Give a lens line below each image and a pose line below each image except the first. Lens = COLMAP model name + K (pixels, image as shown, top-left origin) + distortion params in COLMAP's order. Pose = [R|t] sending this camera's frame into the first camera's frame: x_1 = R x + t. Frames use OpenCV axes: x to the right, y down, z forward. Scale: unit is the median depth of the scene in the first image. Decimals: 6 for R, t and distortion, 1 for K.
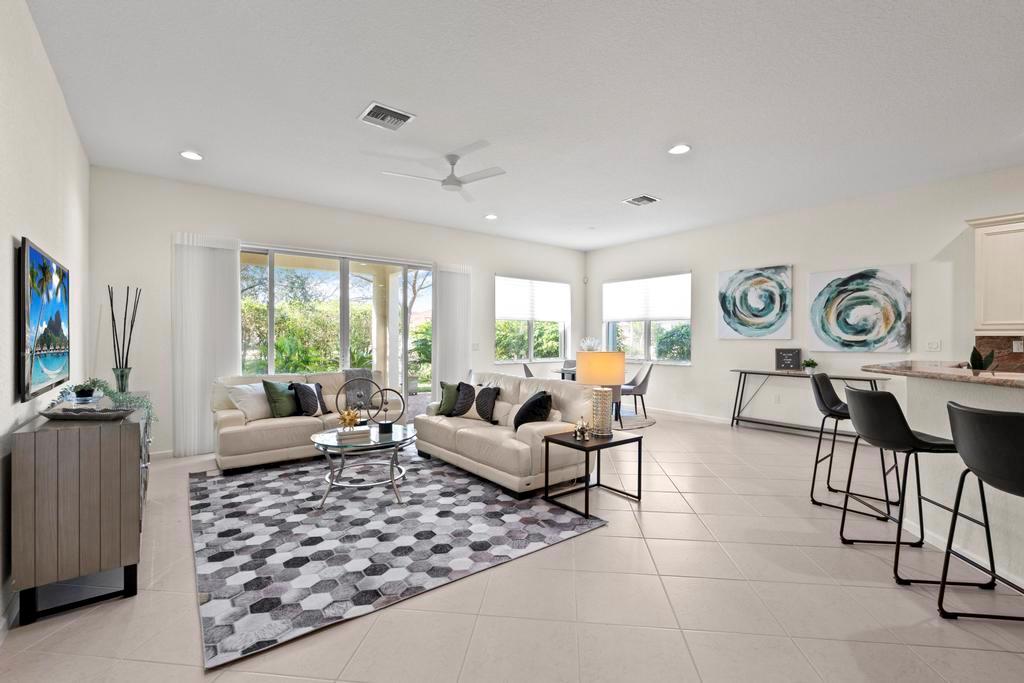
lens RADIAL K [[447.3, 0, 511.2], [0, 447.3, 338.1], [0, 0, 1]] dist [-0.001883, -0.000143]
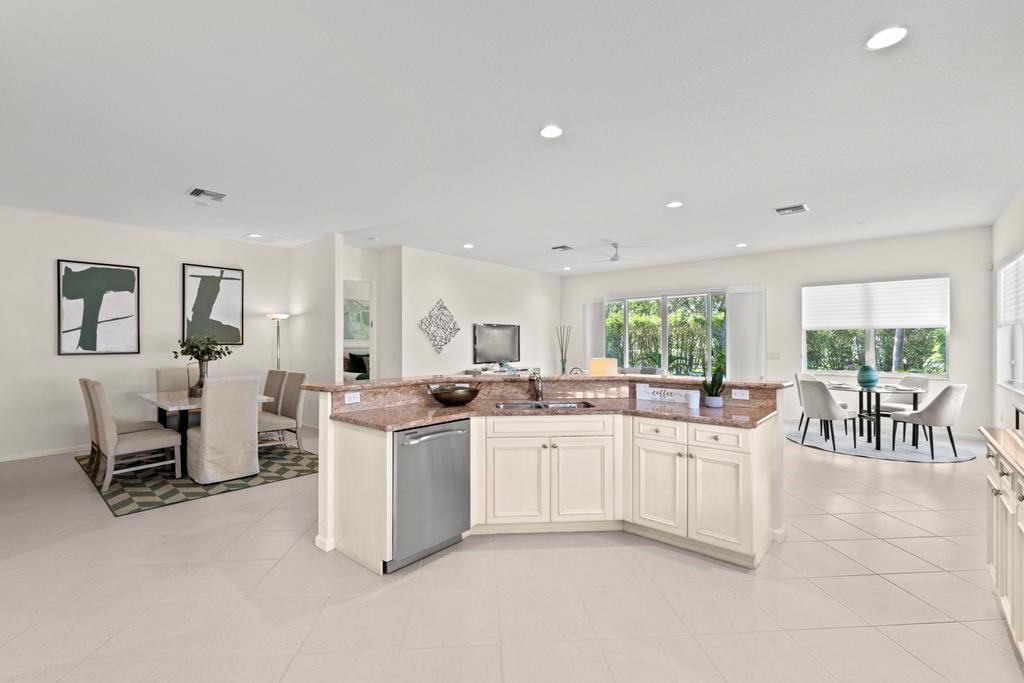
lens RADIAL K [[449.4, 0, 510.4], [0, 449.4, 341.7], [0, 0, 1]] dist [-0.000567, -0.000857]
pose [[0.179927, -0.004092, -0.983671, 1.472156], [0.001968, 0.999991, -0.003800, -0.021627], [0.983678, -0.001252, 0.179933, 0.283772]]
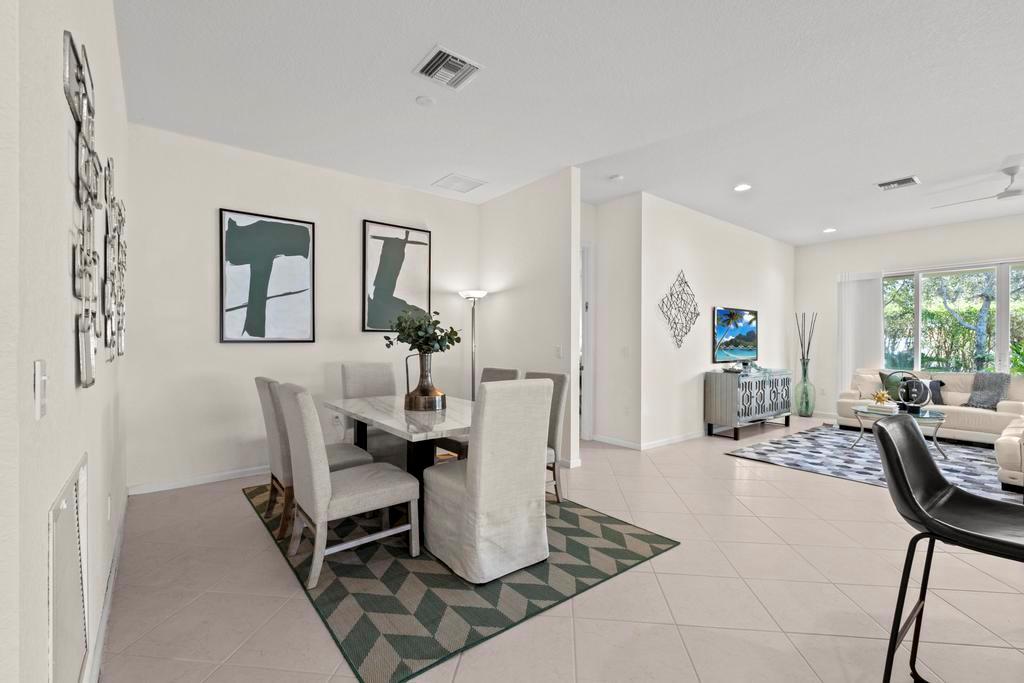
lens RADIAL K [[447.5, 0, 509.2], [0, 447.5, 343.6], [0, 0, 1]] dist [-0.004077, -0.000085]
pose [[0.003942, 0.002230, -0.999990, 0.889354], [-0.004137, 0.999989, 0.002214, 0.006770], [0.999984, 0.004128, 0.003951, -0.173033]]
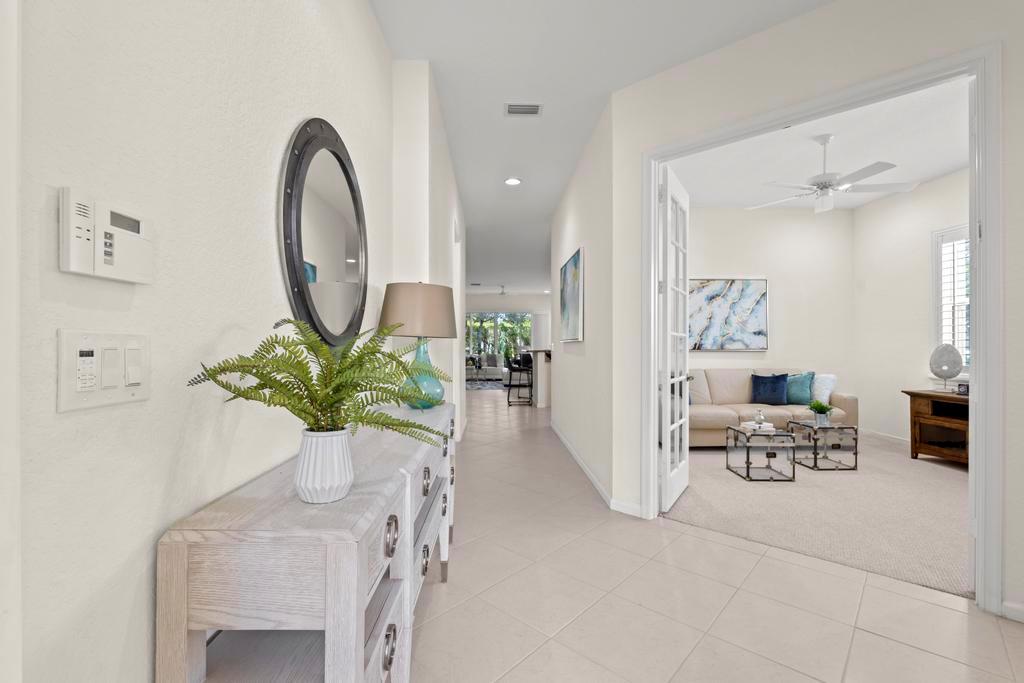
lens RADIAL K [[454.0, 0, 512.0], [0, 454.0, 341.5], [0, 0, 1]] dist [-0.001455, -0.000372]
pose [[0.809853, -0.005262, -0.586610, 1.816409], [0.001436, 0.999975, -0.006989, 0.019752], [0.586632, 0.004818, 0.809840, -1.589728]]
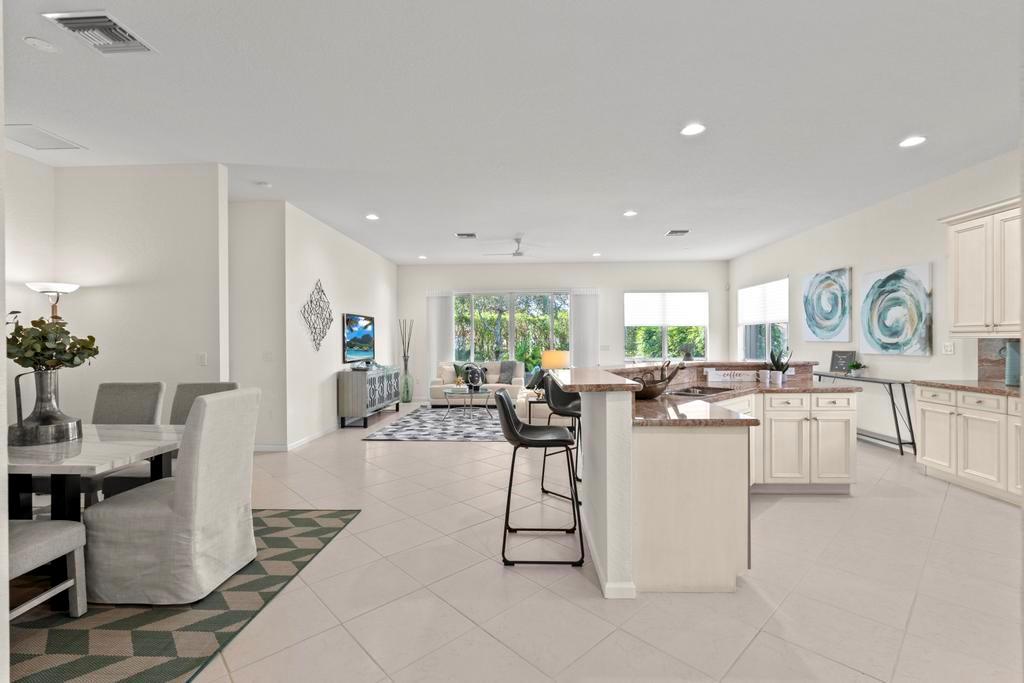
lens RADIAL K [[454.0, 0, 512.0], [0, 454.0, 341.5], [0, 0, 1]] dist [-0.001455, -0.000372]
pose [[0.761709, -0.004037, -0.647907, 0.983647], [0.007805, 0.999965, 0.002944, -0.008785], [0.647872, -0.007299, 0.761714, -0.366444]]
